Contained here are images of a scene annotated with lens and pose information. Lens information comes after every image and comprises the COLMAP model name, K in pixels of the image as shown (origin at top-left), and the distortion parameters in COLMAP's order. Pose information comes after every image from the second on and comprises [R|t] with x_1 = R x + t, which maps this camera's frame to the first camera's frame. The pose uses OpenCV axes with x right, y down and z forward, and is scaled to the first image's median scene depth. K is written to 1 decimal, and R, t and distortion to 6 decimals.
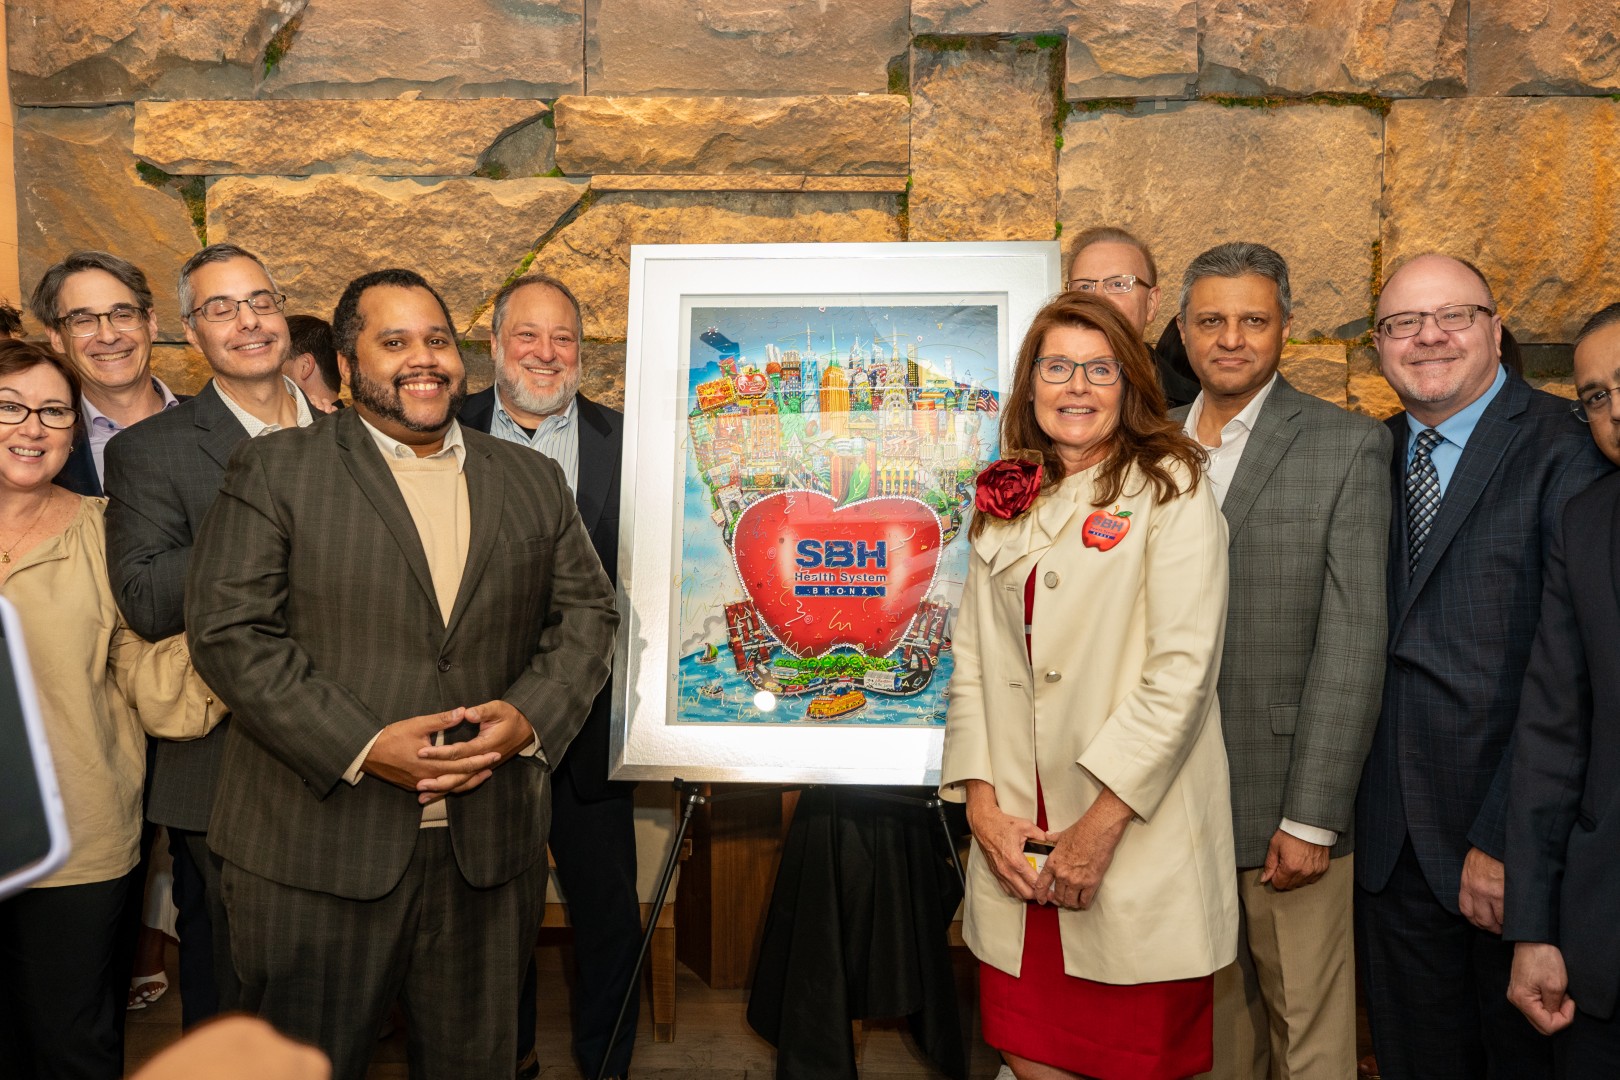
lens RADIAL K [[1247.8, 0, 770.8], [0, 1247.8, 514.8], [0, 0, 1]] dist [0.022617, -0.042362]
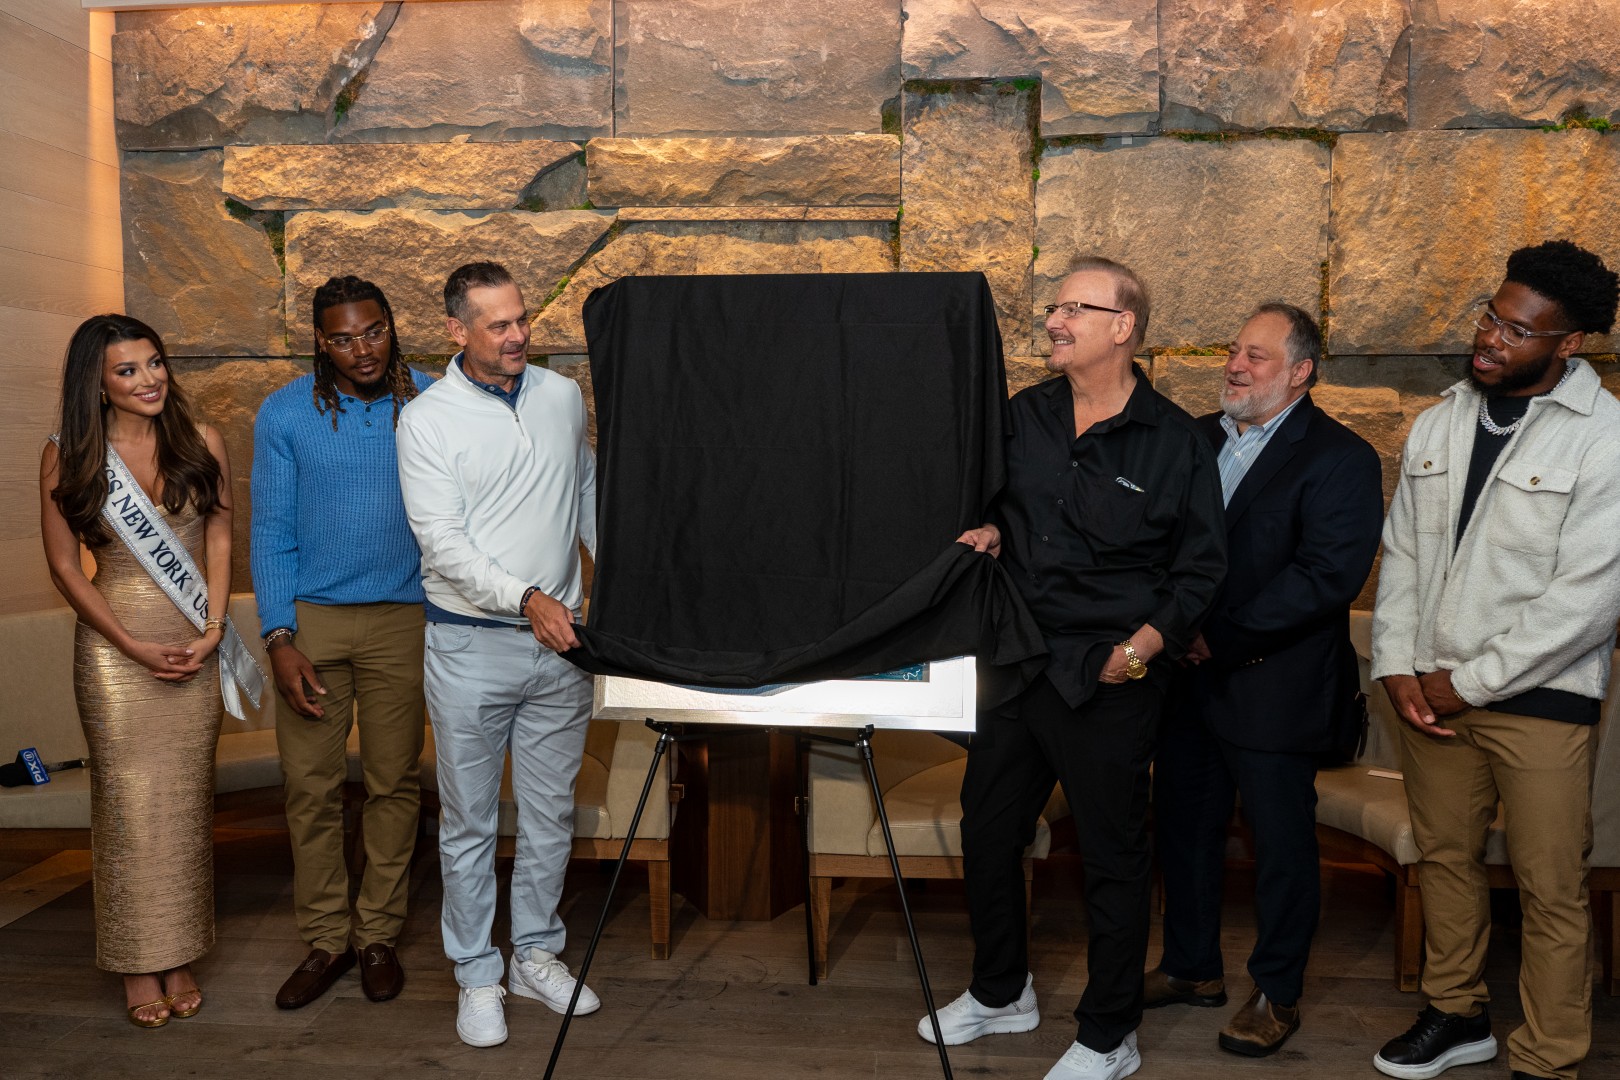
lens RADIAL K [[1247.8, 0, 803.1], [0, 1247.8, 518.7], [0, 0, 1]] dist [0.022617, -0.042362]
pose [[0.998923, 0.003137, -0.046286, 0.076203], [-0.003229, 0.999993, -0.001922, 0.011024], [0.046280, 0.002069, 0.998926, -0.120423]]
